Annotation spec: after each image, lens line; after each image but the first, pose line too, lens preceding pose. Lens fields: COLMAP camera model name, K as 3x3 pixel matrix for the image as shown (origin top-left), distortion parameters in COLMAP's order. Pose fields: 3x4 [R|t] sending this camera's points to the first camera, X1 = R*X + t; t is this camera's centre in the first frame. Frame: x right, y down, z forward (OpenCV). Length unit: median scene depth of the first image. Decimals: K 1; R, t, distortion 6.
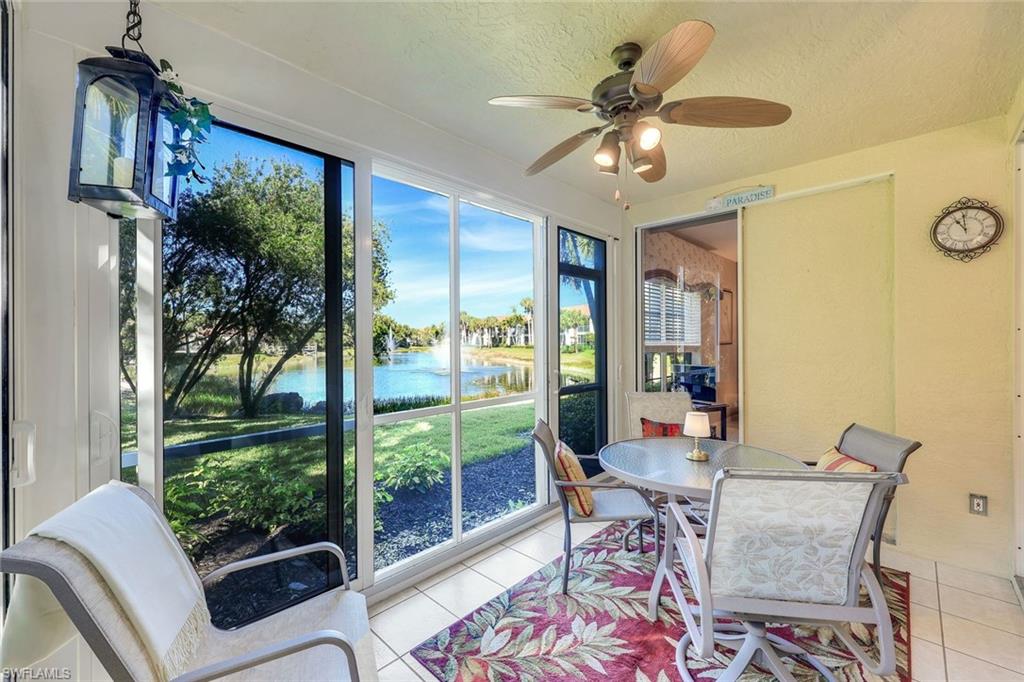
lens RADIAL K [[416.0, 0, 511.6], [0, 416.0, 339.9], [0, 0, 1]] dist [0.004114, 0.000642]
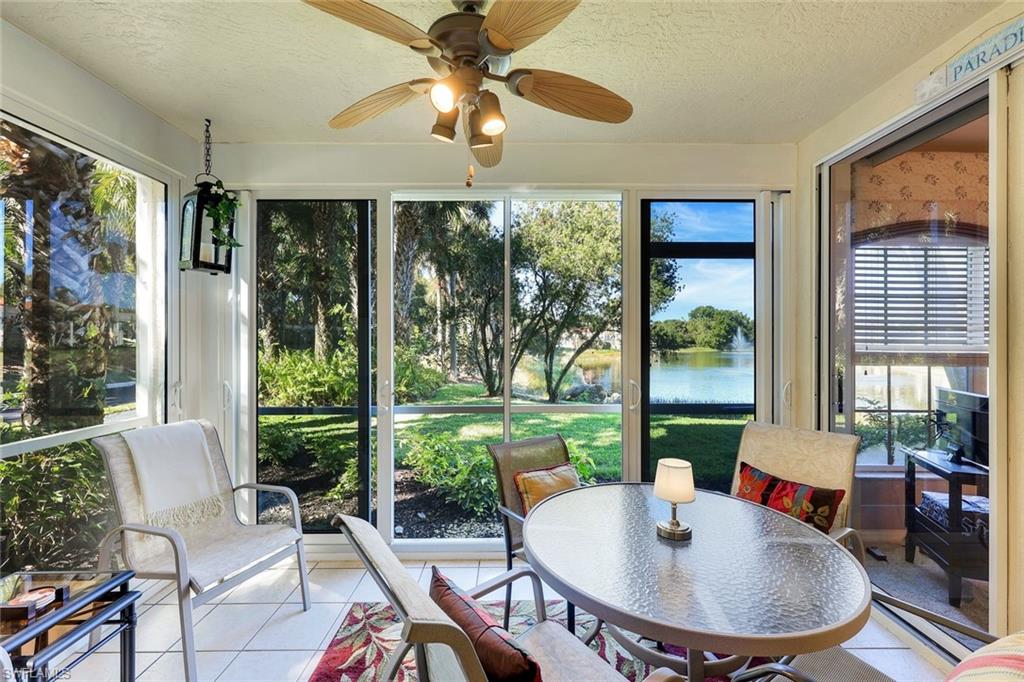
lens RADIAL K [[416.0, 0, 512.3], [0, 416.0, 340.7], [0, 0, 1]] dist [0.004114, 0.000642]
pose [[0.702877, 0.009564, -0.711247, 0.857604], [-0.001516, 0.999927, 0.011947, -0.022098], [0.711309, -0.007319, 0.702841, 0.449526]]
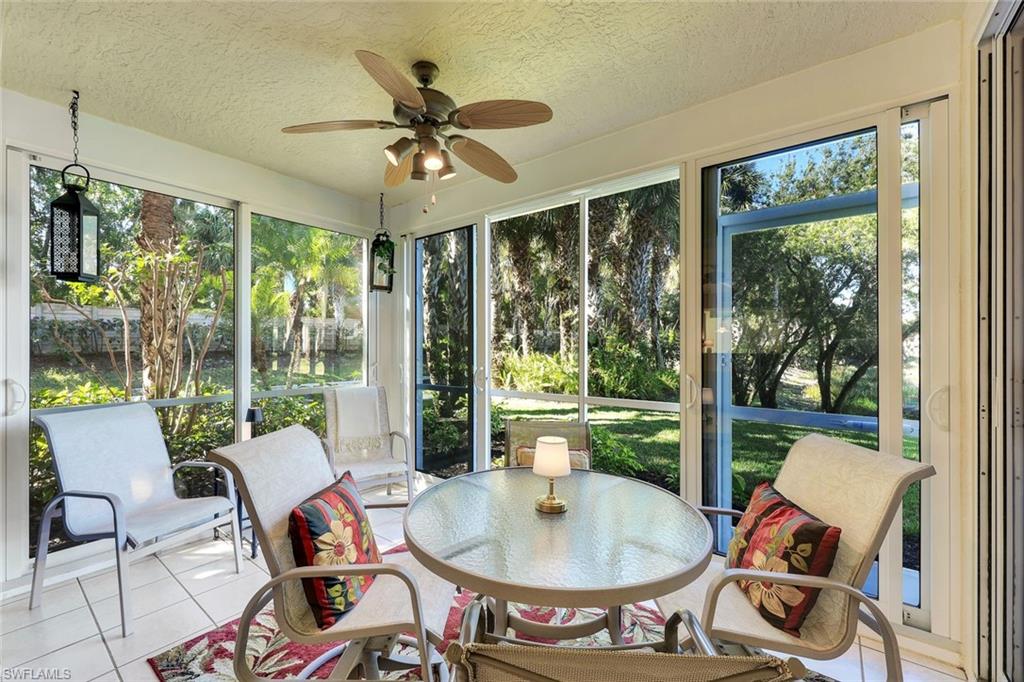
lens RADIAL K [[416.0, 0, 511.5], [0, 416.0, 344.5], [0, 0, 1]] dist [0.004114, 0.000642]
pose [[0.117551, 0.005170, -0.993053, 1.306840], [0.004979, 0.999971, 0.005795, 0.025190], [0.993054, -0.005626, 0.117522, 1.036808]]
